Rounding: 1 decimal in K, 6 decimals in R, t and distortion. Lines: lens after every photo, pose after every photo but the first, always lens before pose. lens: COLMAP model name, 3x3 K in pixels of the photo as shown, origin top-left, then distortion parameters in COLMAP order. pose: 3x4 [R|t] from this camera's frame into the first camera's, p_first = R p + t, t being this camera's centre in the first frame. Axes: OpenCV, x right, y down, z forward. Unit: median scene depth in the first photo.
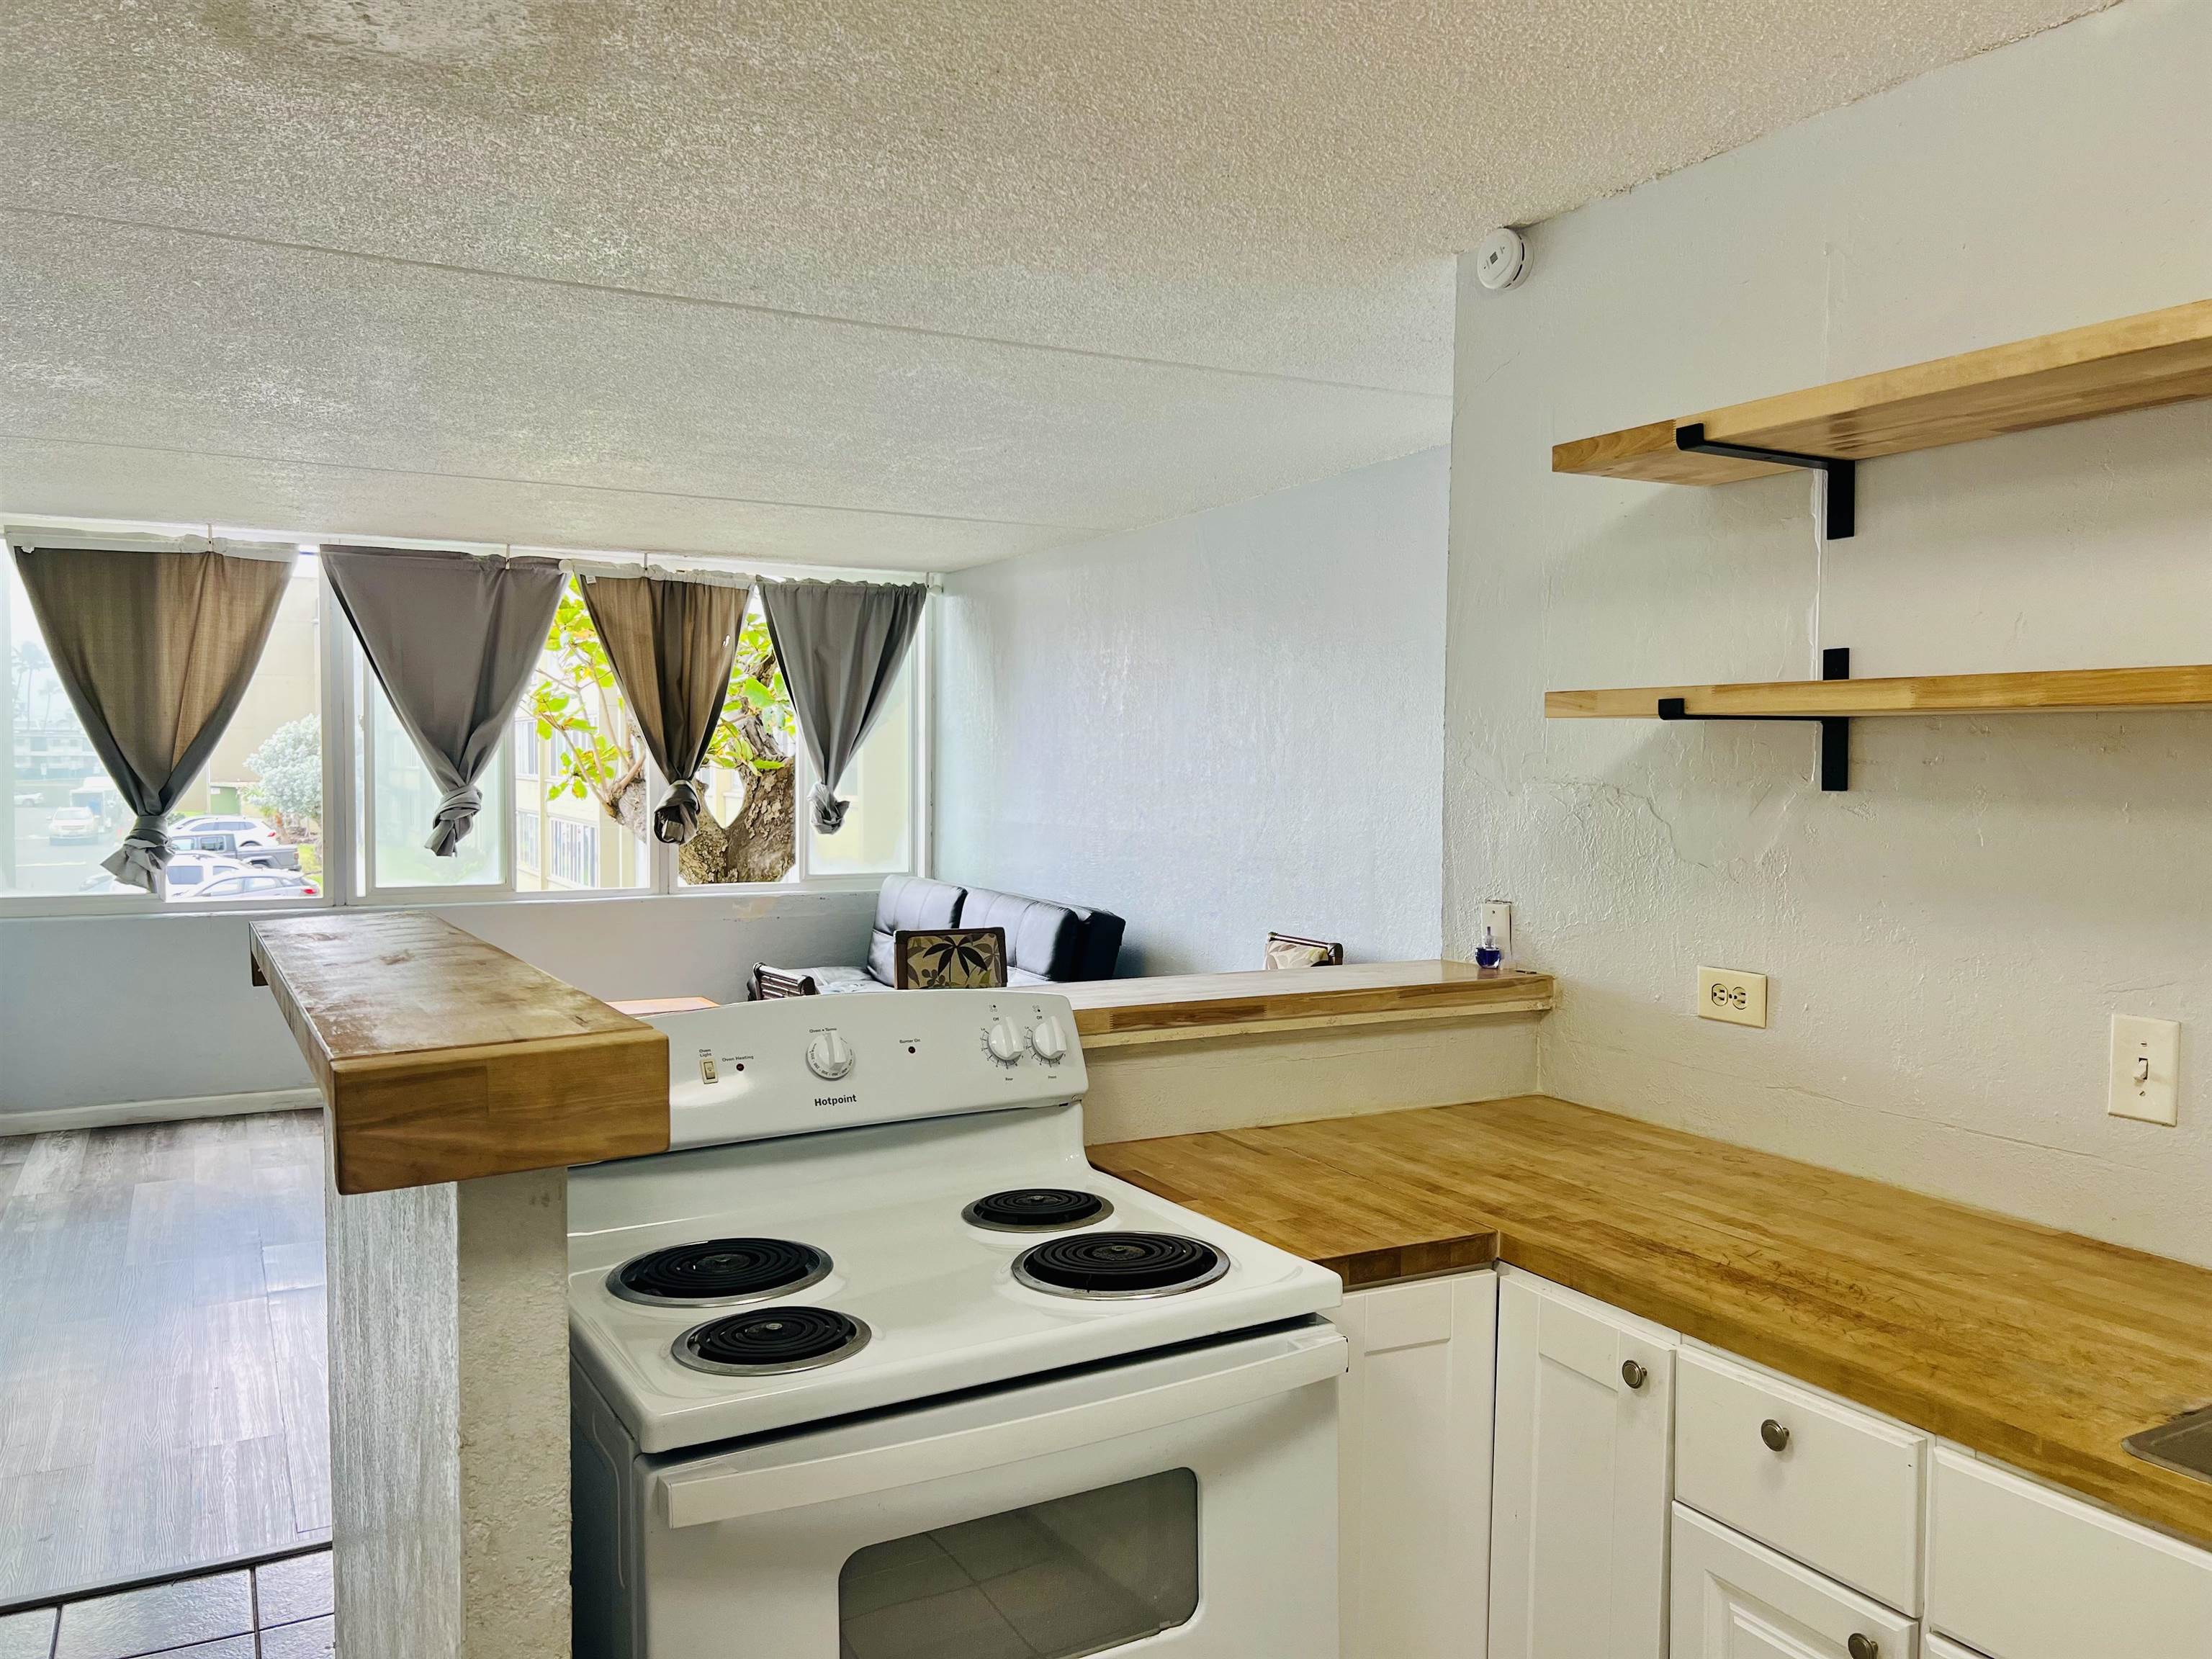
lens RADIAL K [[1670.2, 0, 1109.1], [0, 1670.2, 826.9], [0, 0, 1]] dist [0.053662, -0.063331]
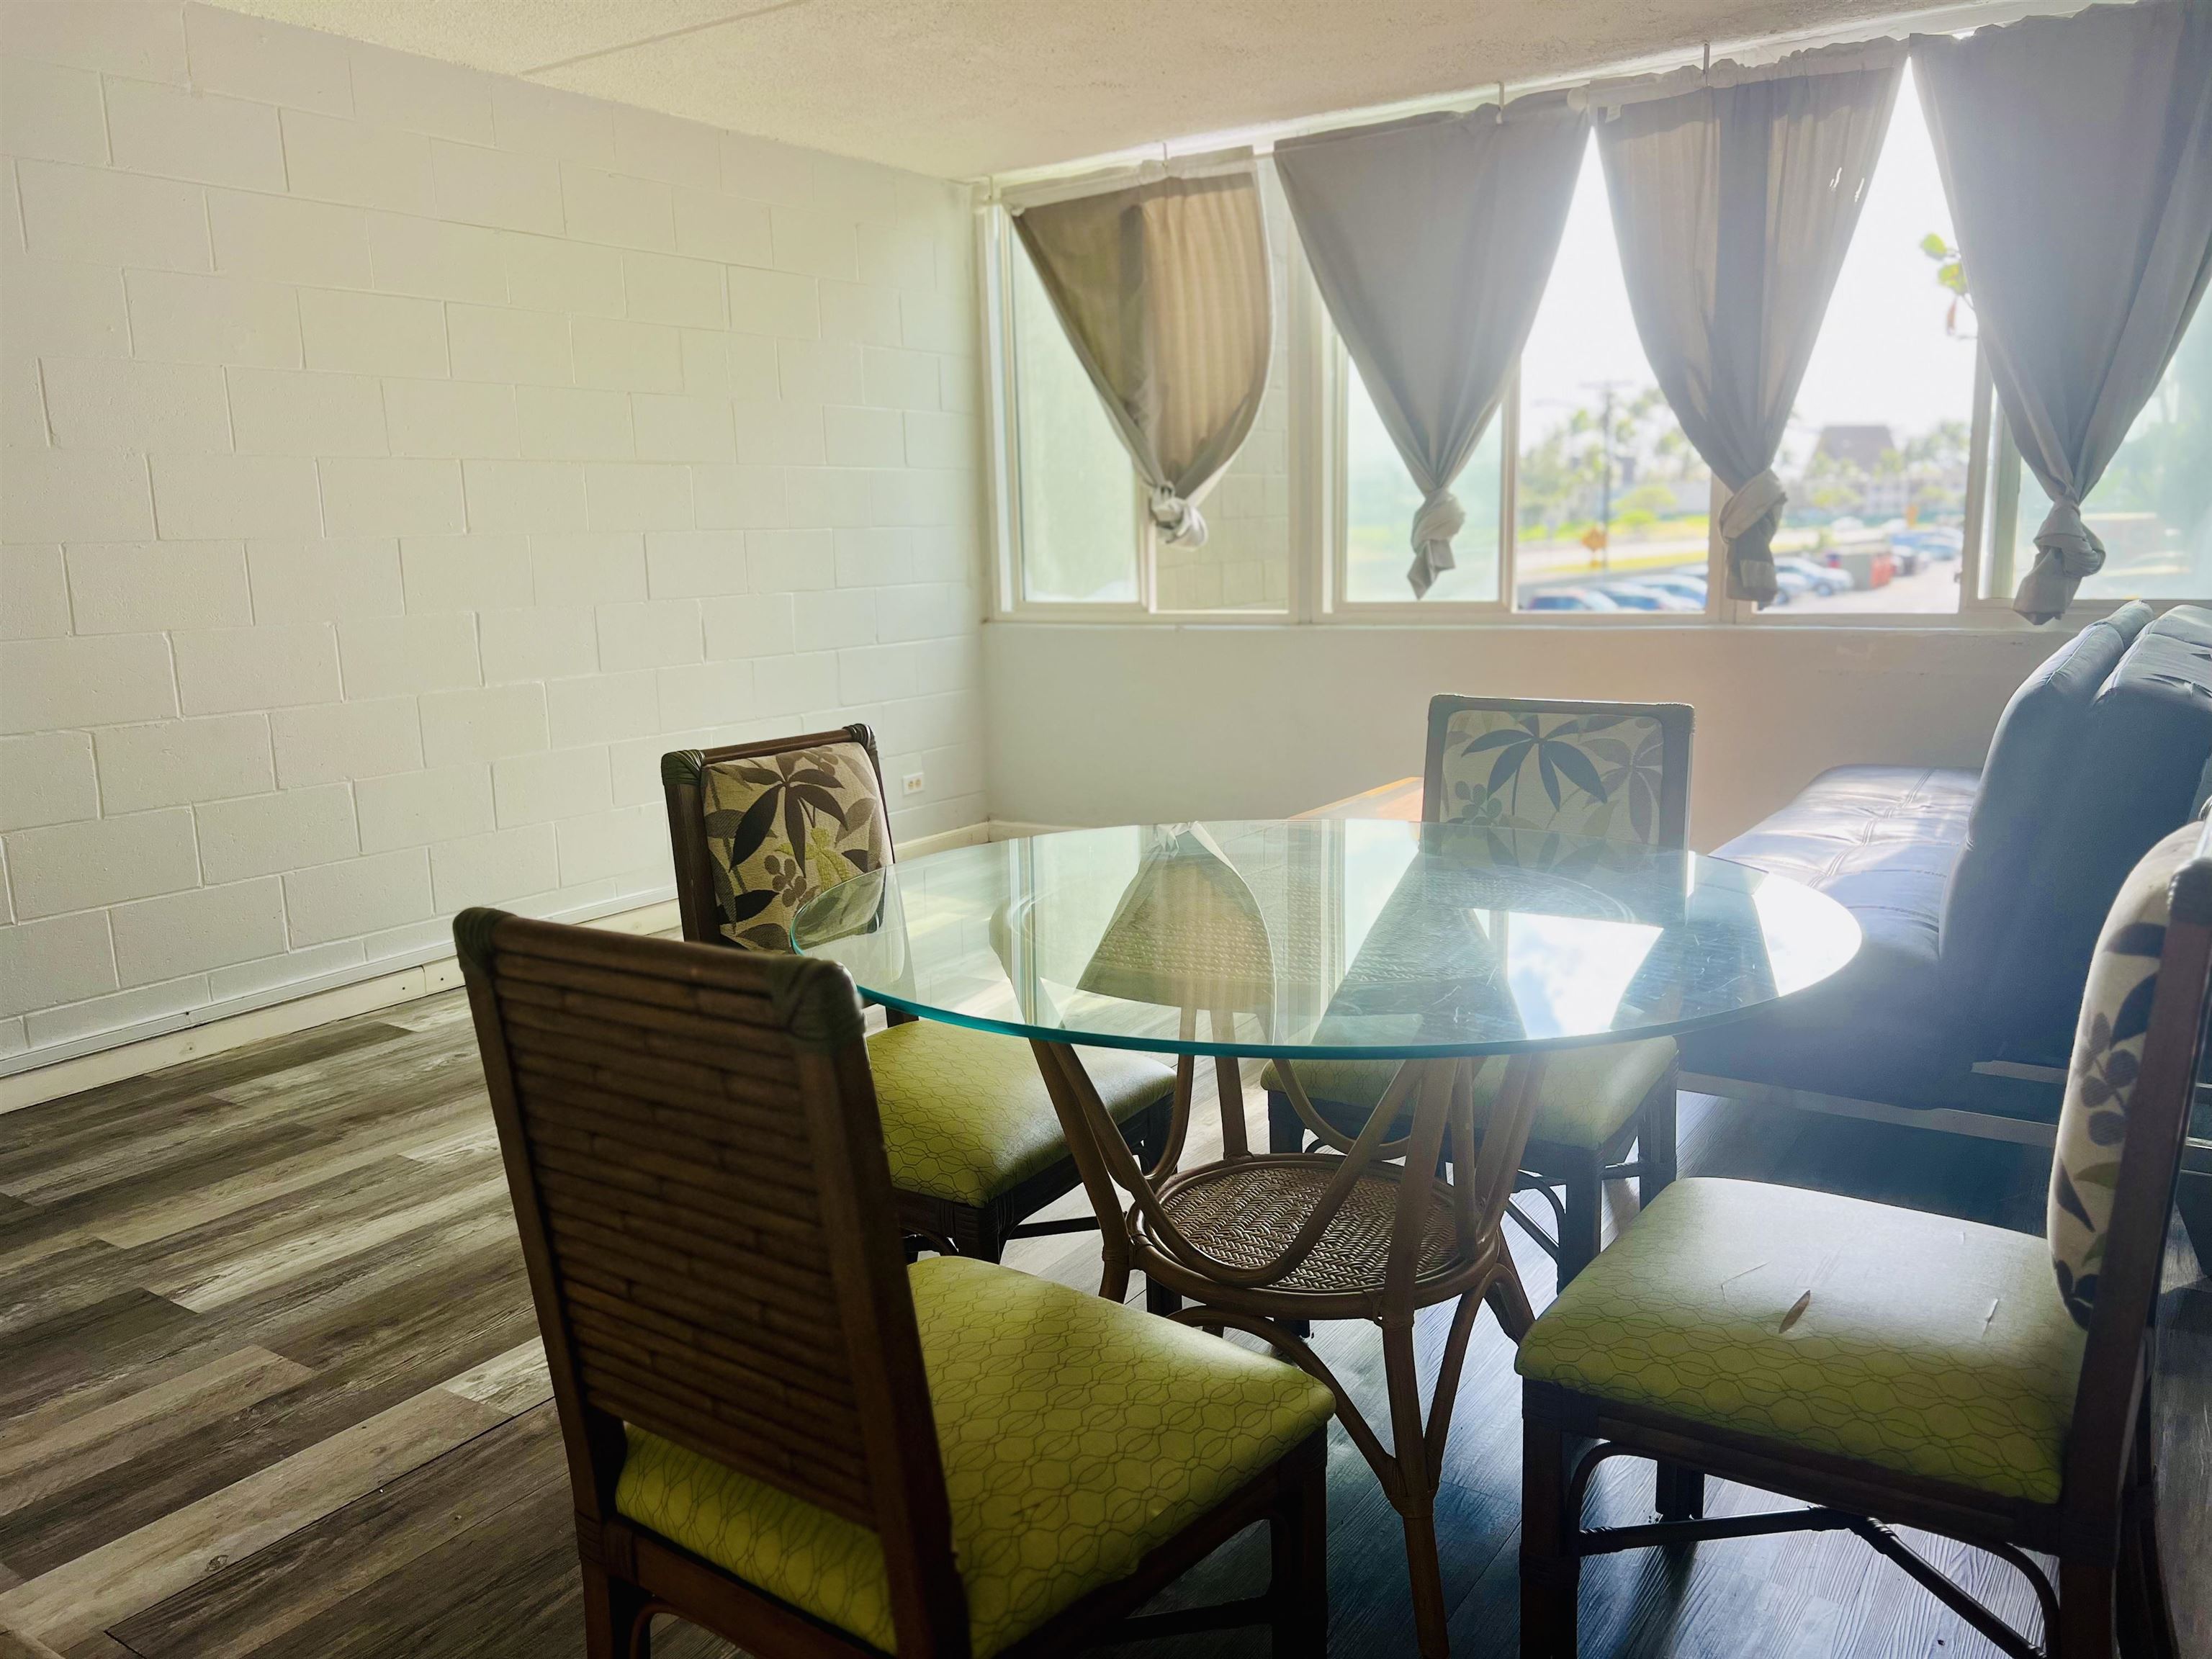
lens RADIAL K [[1670.2, 0, 1110.7], [0, 1670.2, 827.6], [0, 0, 1]] dist [0.053662, -0.063331]
pose [[0.460820, 0.139061, -0.876531, 0.542273], [-0.003383, 0.987916, 0.154954, 0.055274], [0.887487, -0.068441, 0.455722, 1.488053]]
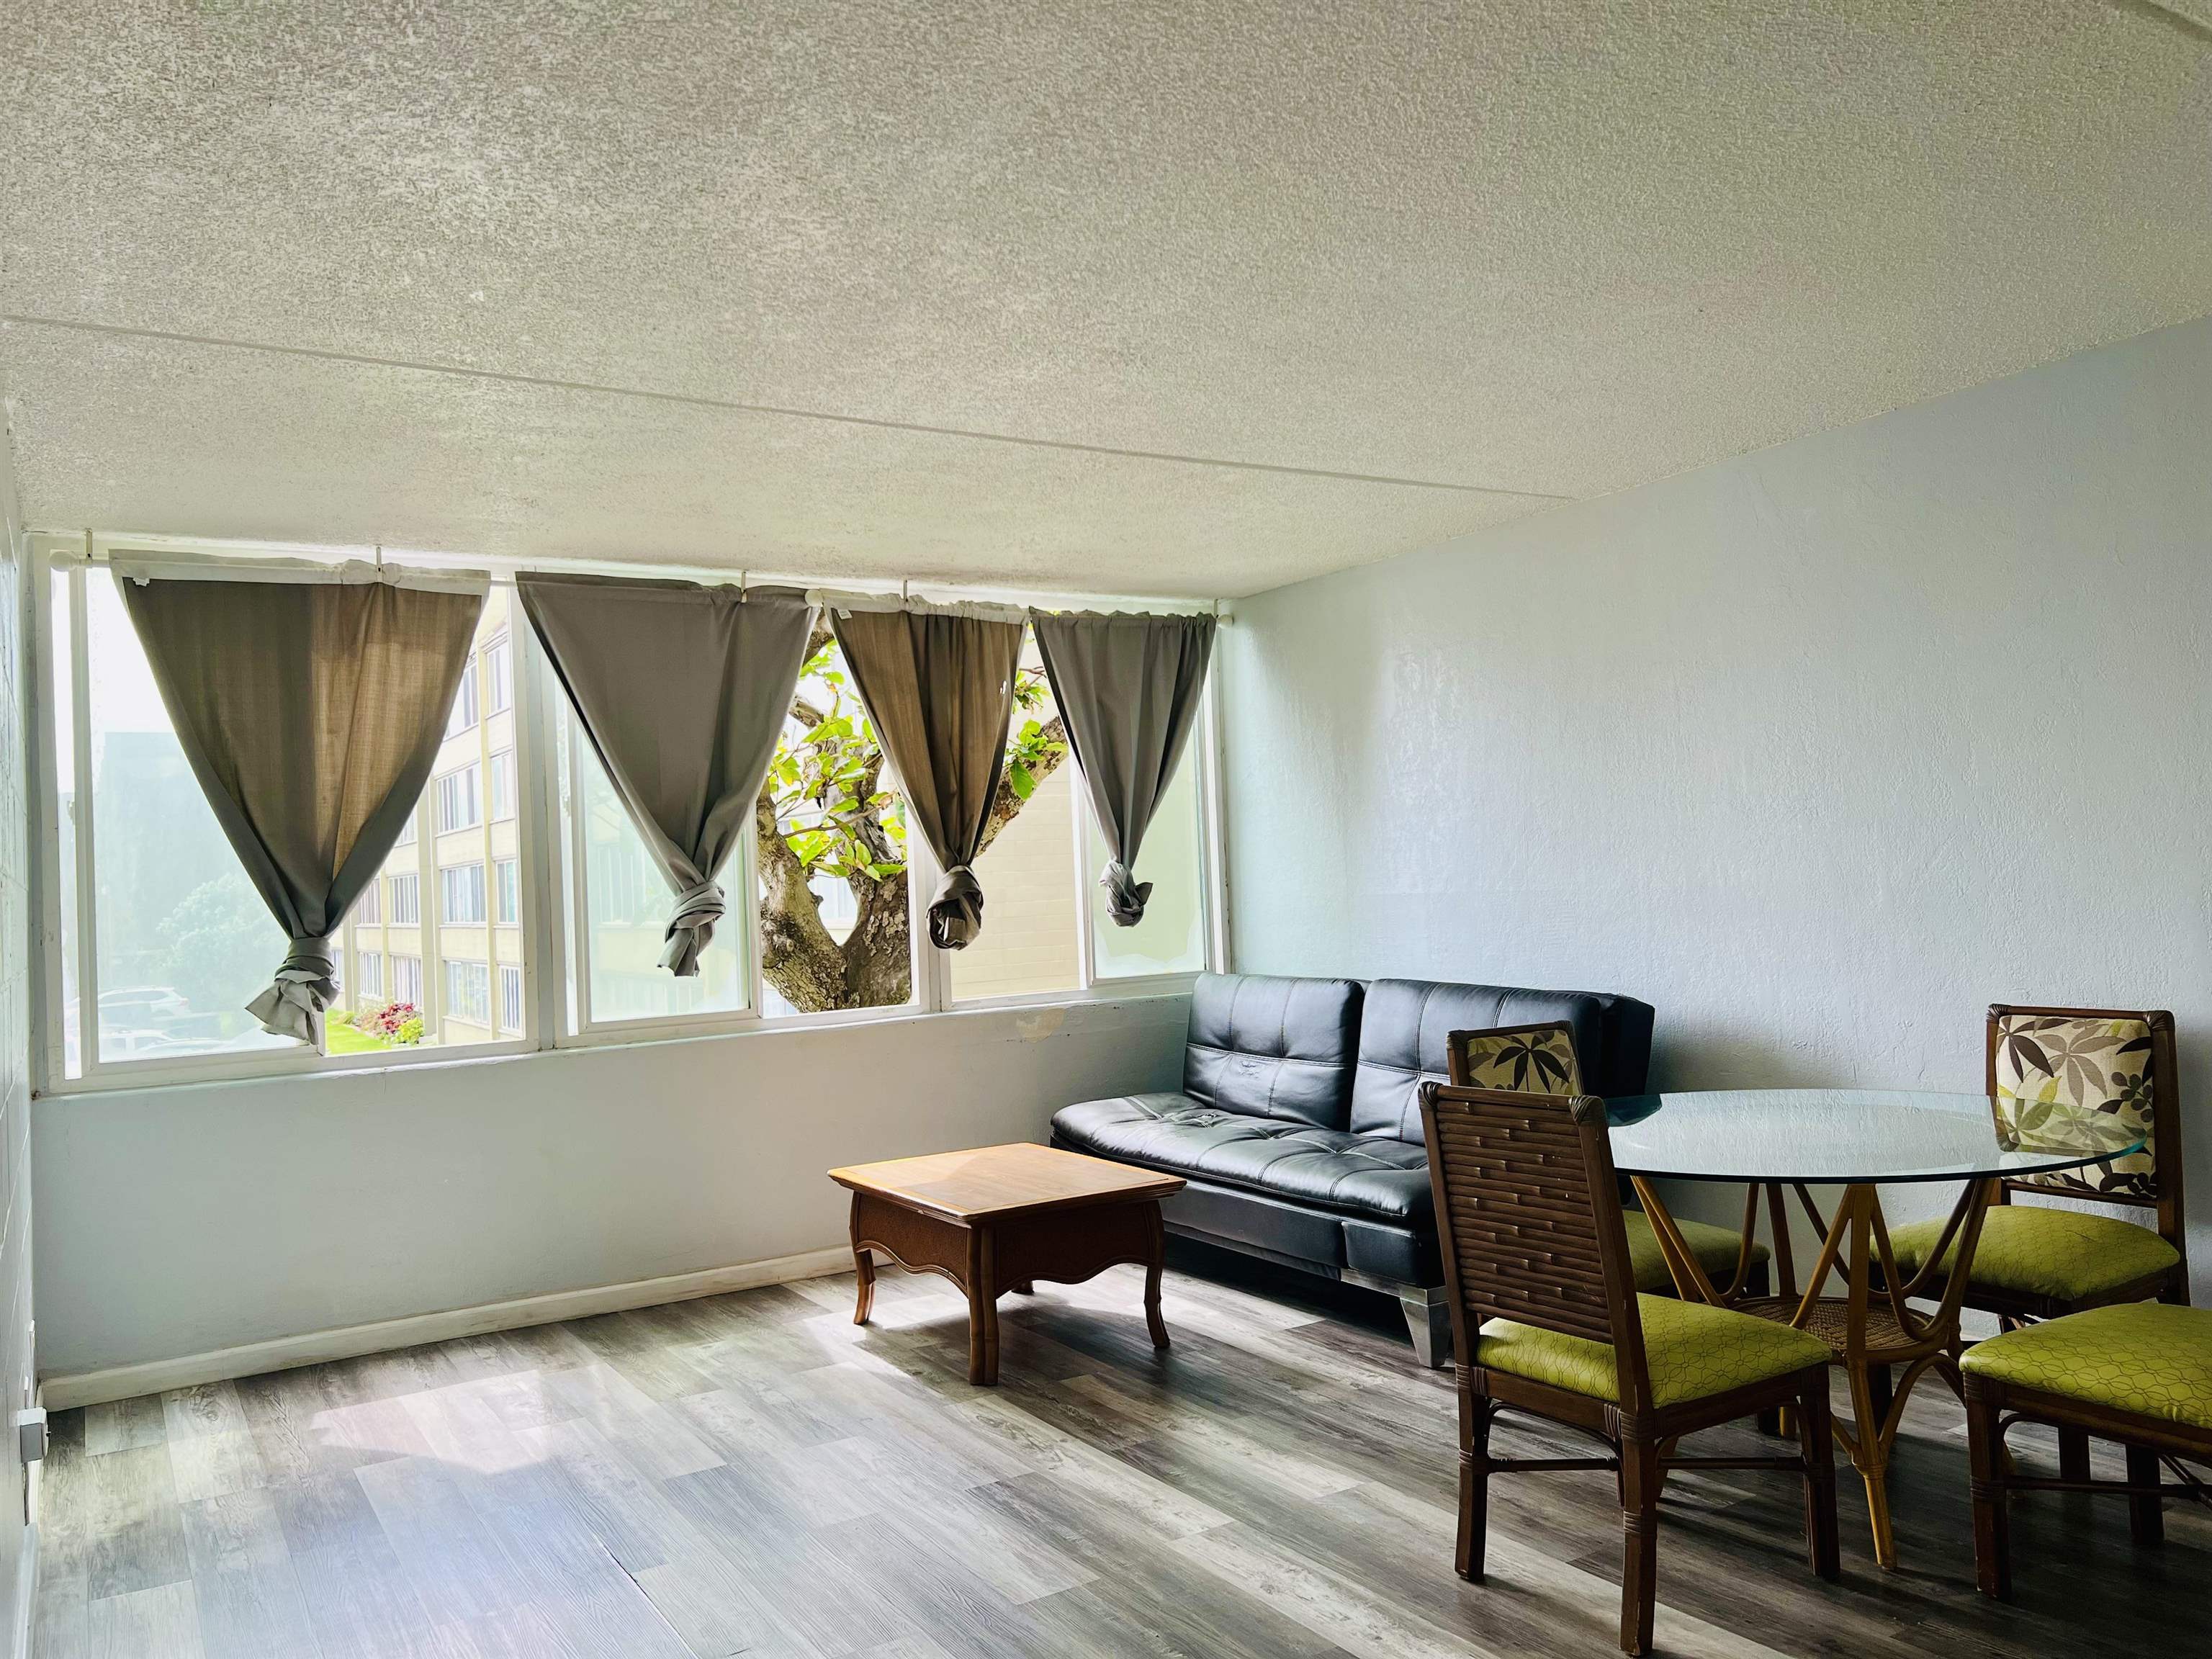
lens RADIAL K [[1670.2, 0, 1100.3], [0, 1670.2, 823.1], [0, 0, 1]] dist [0.053662, -0.063331]
pose [[0.997532, -0.049736, 0.049567, -0.652340], [0.053337, 0.995817, -0.074188, 0.040921], [-0.045670, 0.076648, 0.996012, 0.632839]]
